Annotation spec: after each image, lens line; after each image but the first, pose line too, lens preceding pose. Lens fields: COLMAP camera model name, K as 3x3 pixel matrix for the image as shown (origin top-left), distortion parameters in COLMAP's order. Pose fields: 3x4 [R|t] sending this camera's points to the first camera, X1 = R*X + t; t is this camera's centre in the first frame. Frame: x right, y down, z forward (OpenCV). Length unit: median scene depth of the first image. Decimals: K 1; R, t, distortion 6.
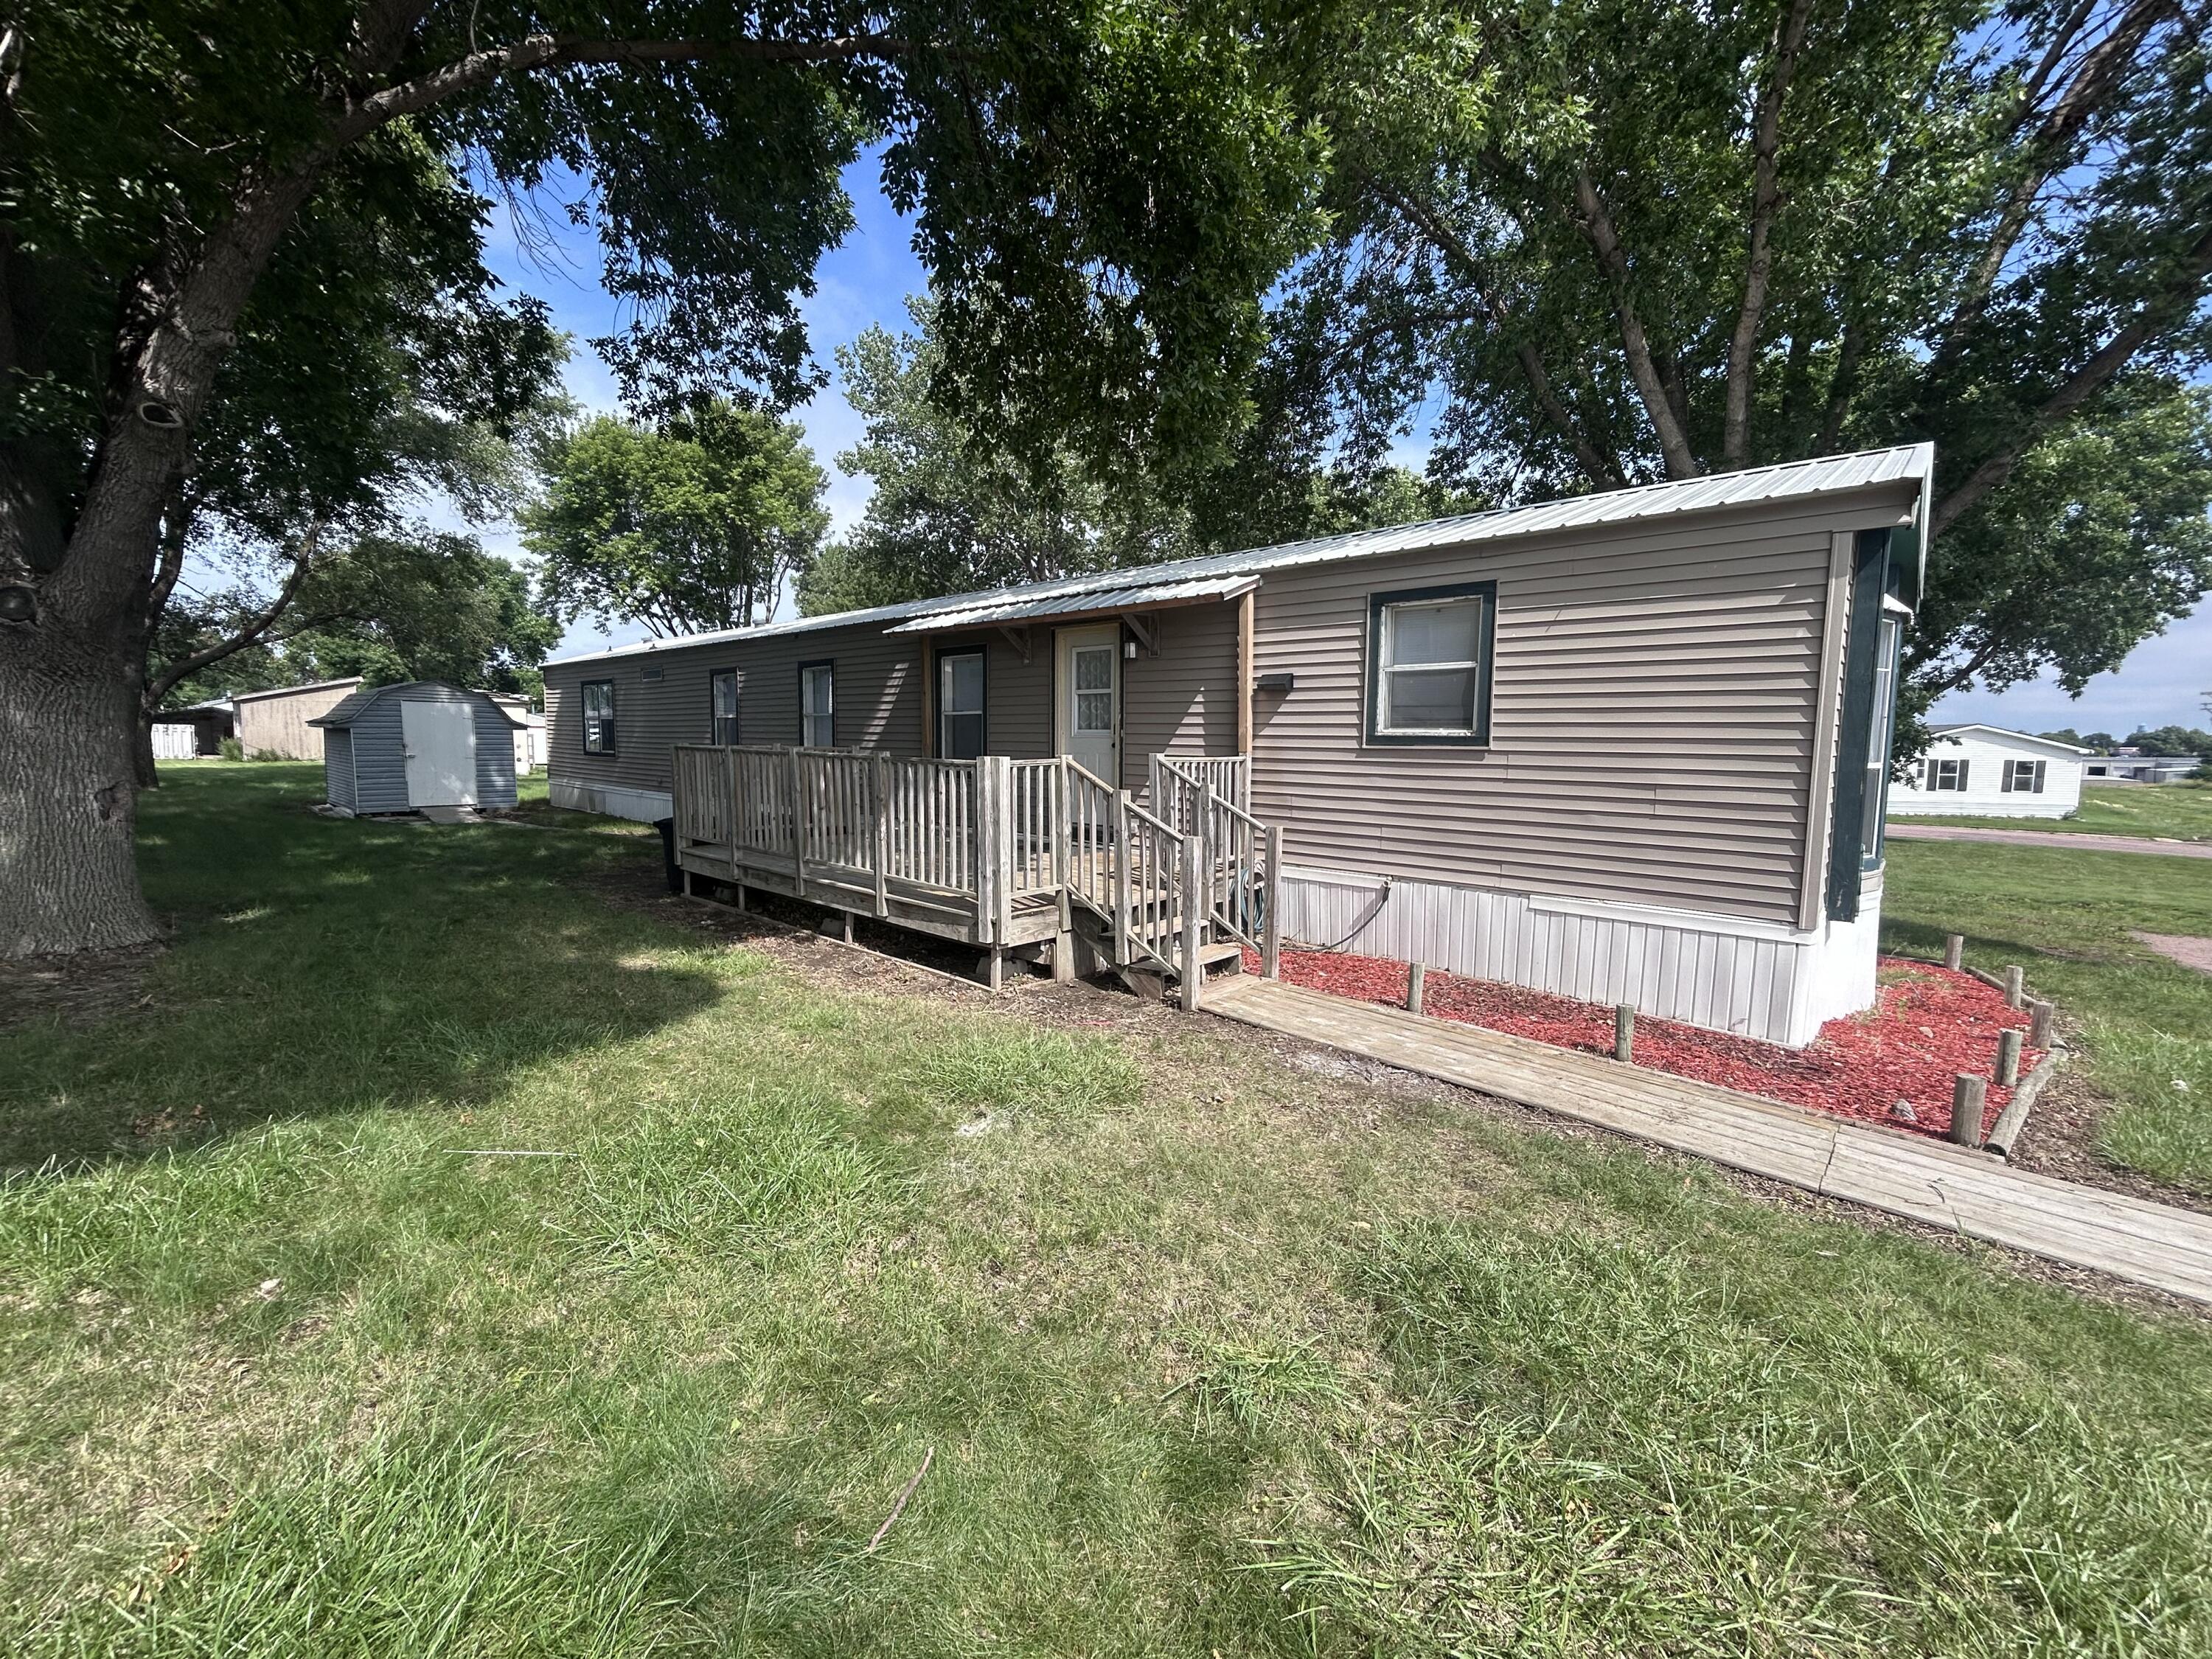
lens RADIAL K [[887.9, 0, 1094.2], [0, 887.9, 831.2], [0, 0, 1]] dist [0.001535, -0.000026]
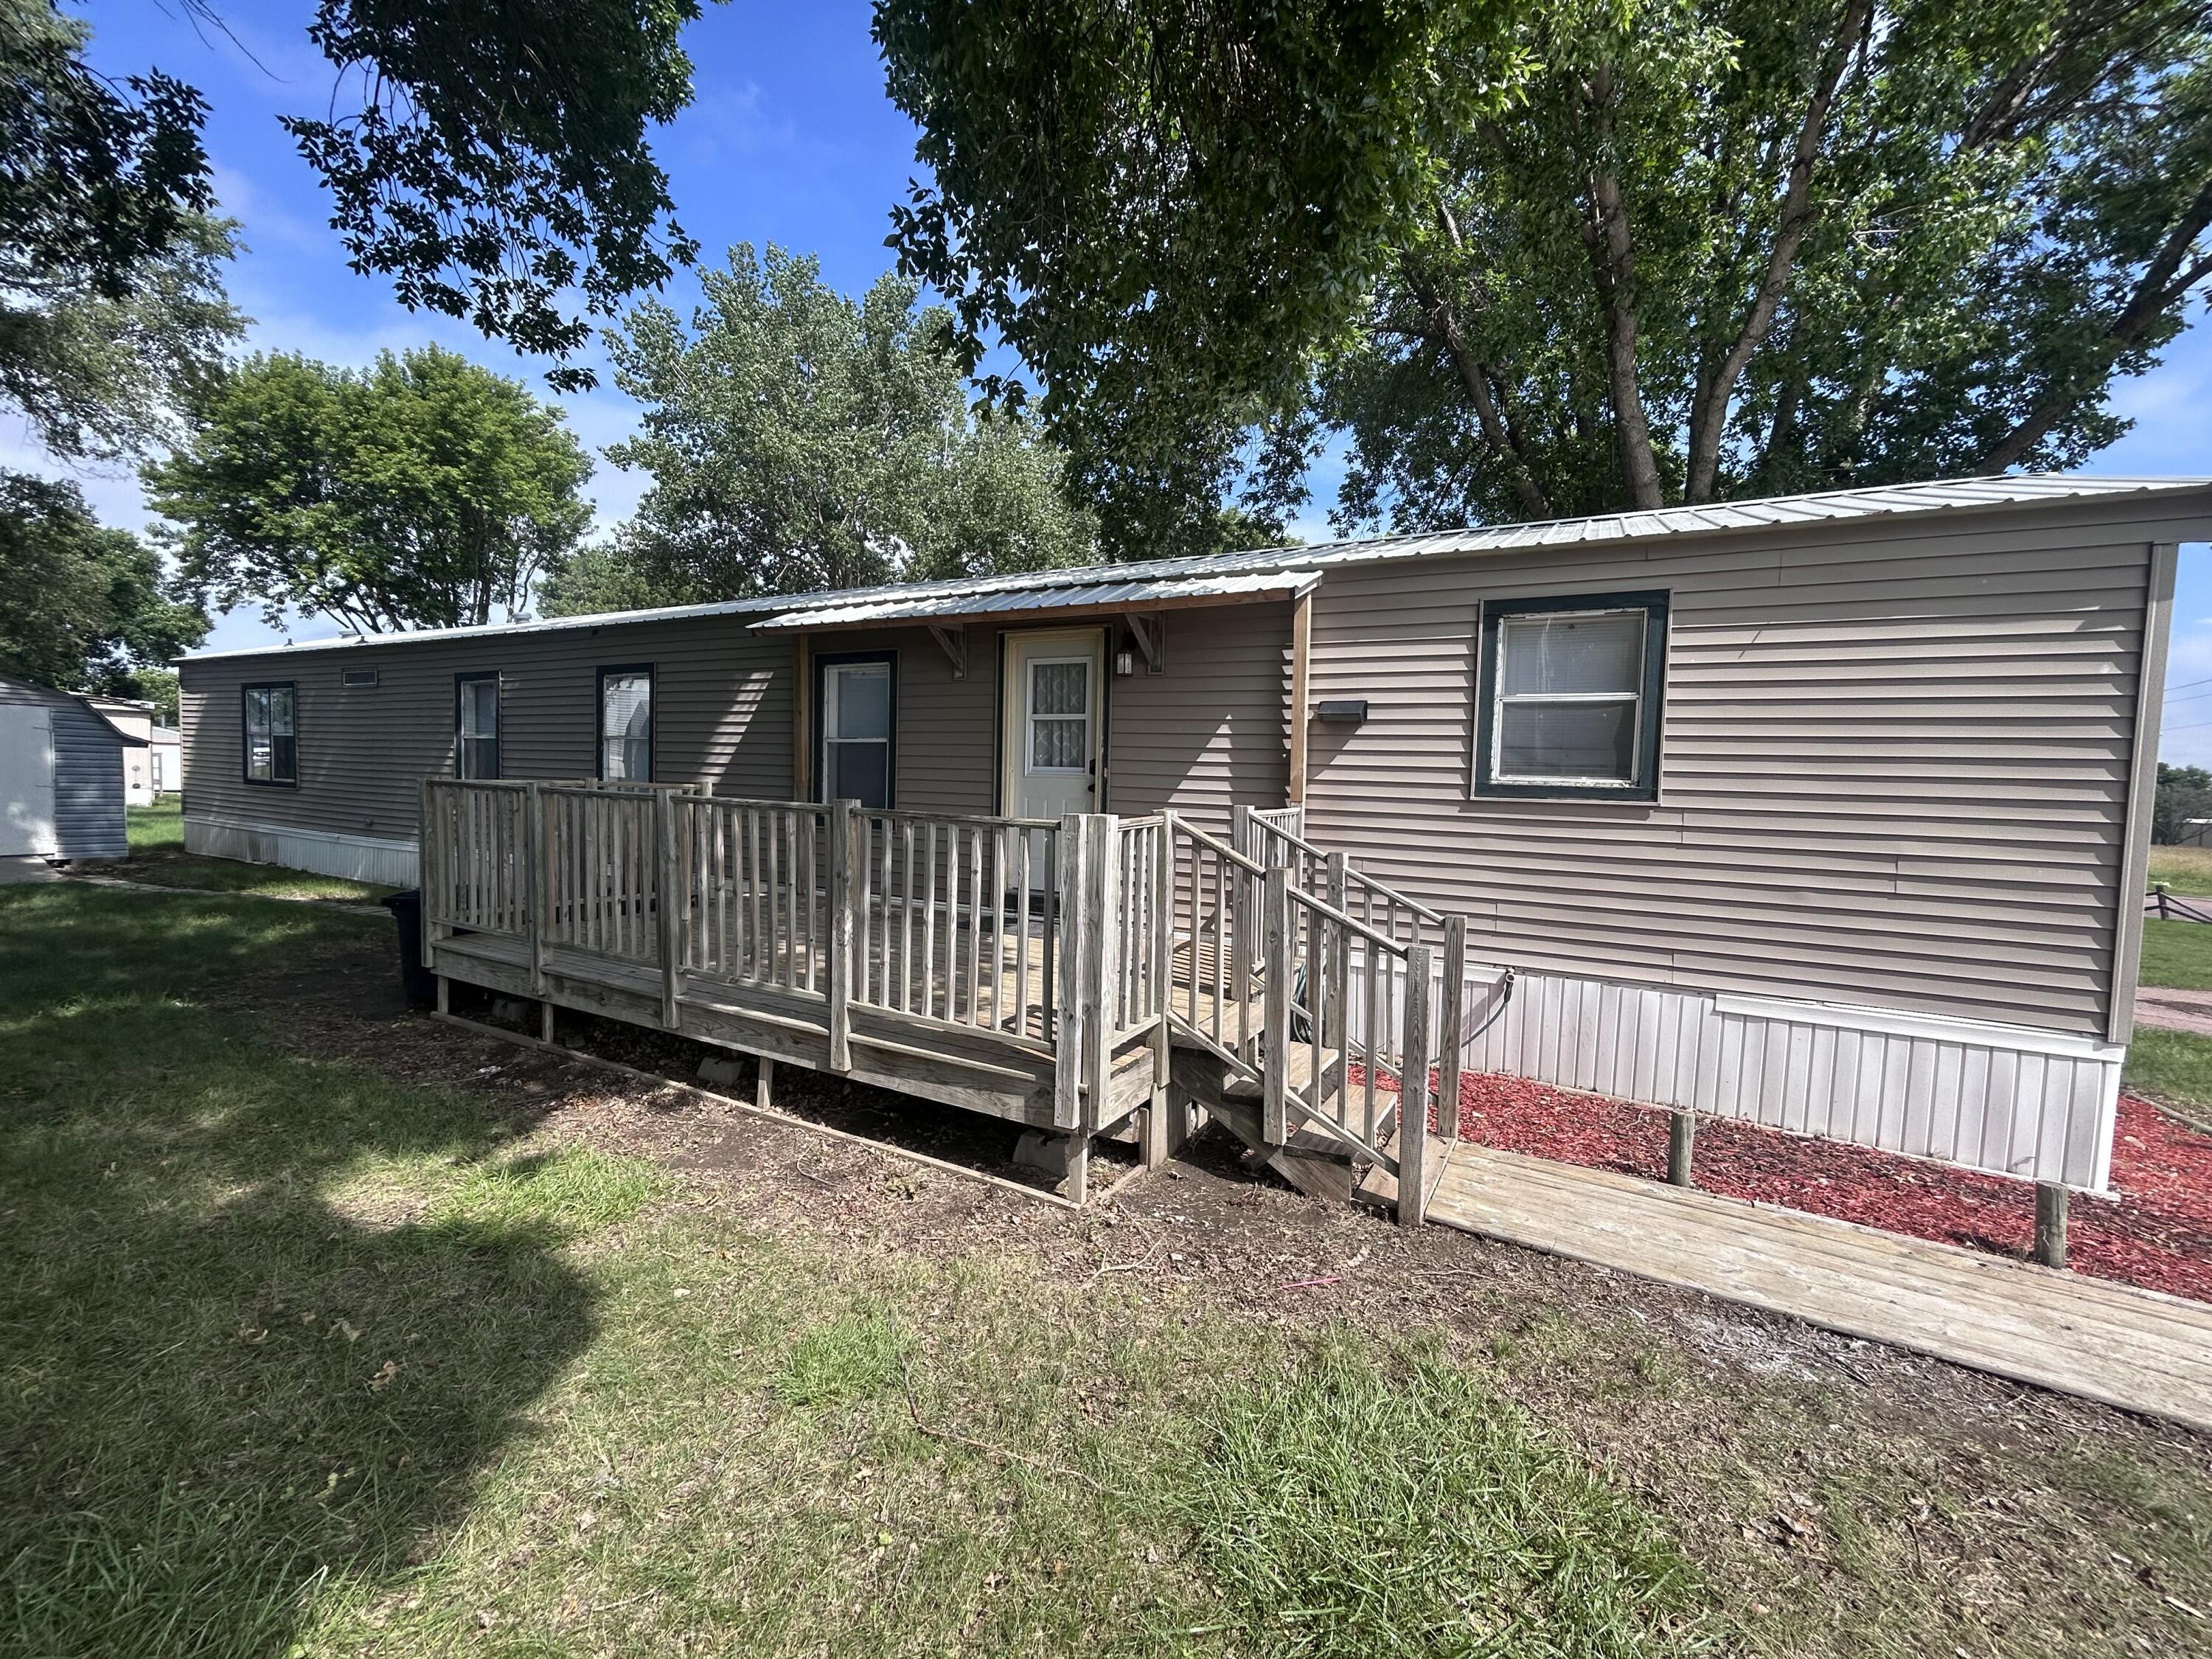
lens RADIAL K [[903.1, 0, 1106.0], [0, 903.1, 829.5], [0, 0, 1]] dist [0.001950, 0.000912]
pose [[0.970280, 0.003674, 0.241957, -0.176277], [0.006527, 0.999124, -0.041347, -0.034530], [-0.241897, 0.041698, 0.969406, 0.290833]]
